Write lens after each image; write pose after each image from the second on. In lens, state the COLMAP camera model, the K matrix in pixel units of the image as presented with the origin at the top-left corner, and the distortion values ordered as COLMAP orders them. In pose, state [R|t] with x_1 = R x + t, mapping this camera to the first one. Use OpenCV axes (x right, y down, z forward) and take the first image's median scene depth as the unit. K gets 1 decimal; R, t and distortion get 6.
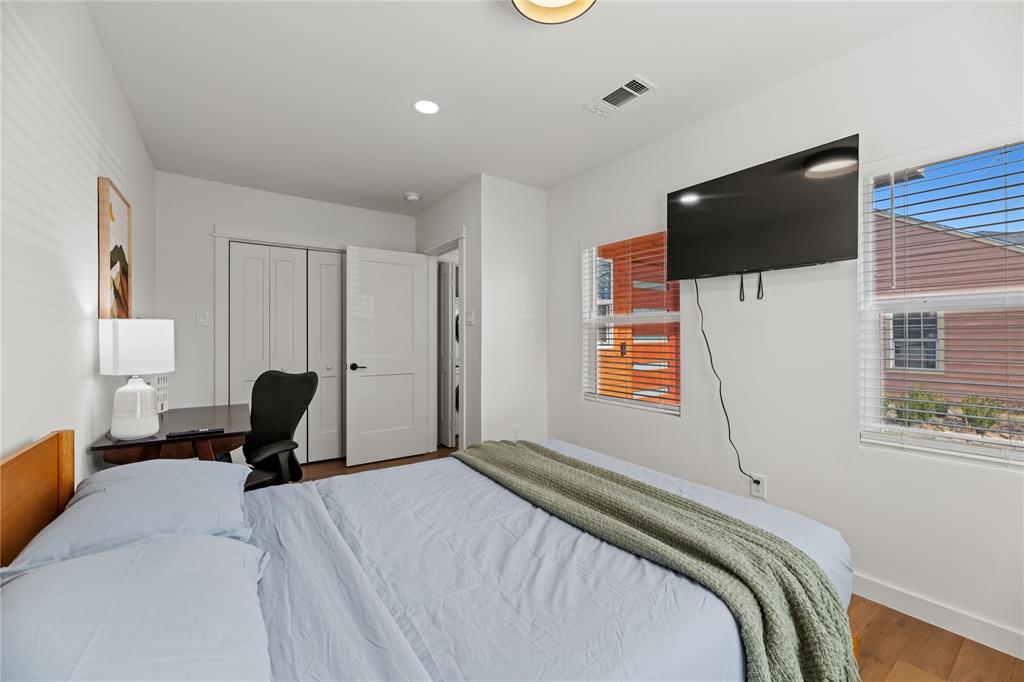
lens RADIAL K [[414.3, 0, 512.4], [0, 414.3, 338.2], [0, 0, 1]] dist [-0.001594, -0.003882]
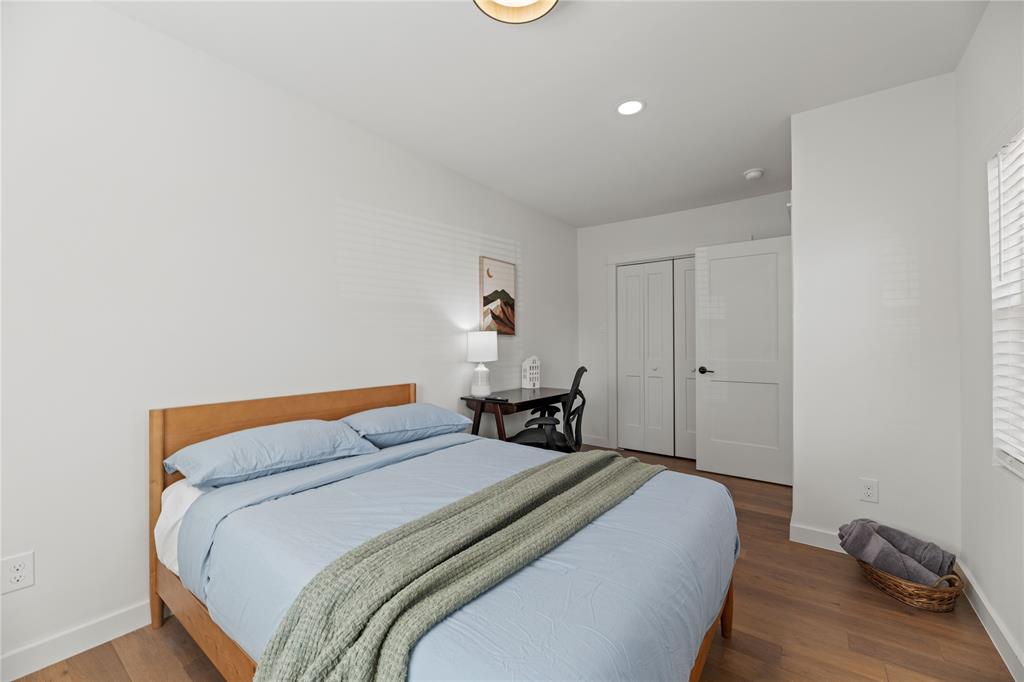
lens RADIAL K [[414.3, 0, 511.6], [0, 414.3, 344.1], [0, 0, 1]] dist [-0.001594, -0.003882]
pose [[0.305100, 0.002098, -0.952318, 0.421147], [0.003794, 0.999987, 0.003419, 0.001963], [0.952313, -0.004657, 0.305088, 0.273804]]
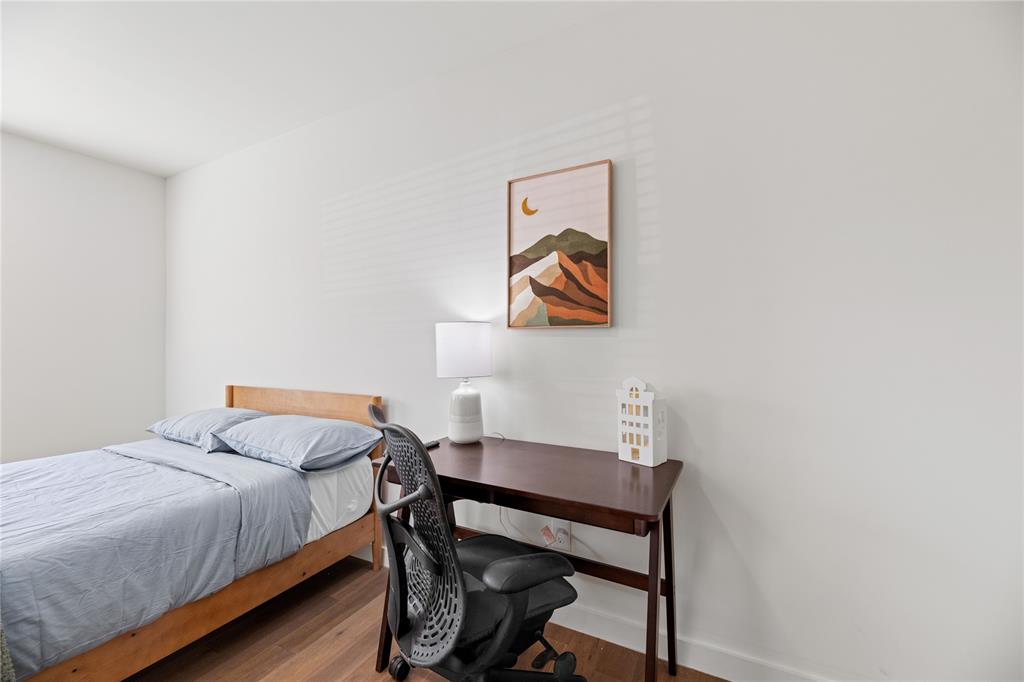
lens RADIAL K [[414.3, 0, 512.6], [0, 414.3, 336.7], [0, 0, 1]] dist [-0.001594, -0.003882]
pose [[-0.896808, 0.005374, -0.442387, -0.261568], [0.008946, 0.999942, -0.005988, -0.002509], [0.442329, -0.009328, -0.896804, 0.936706]]
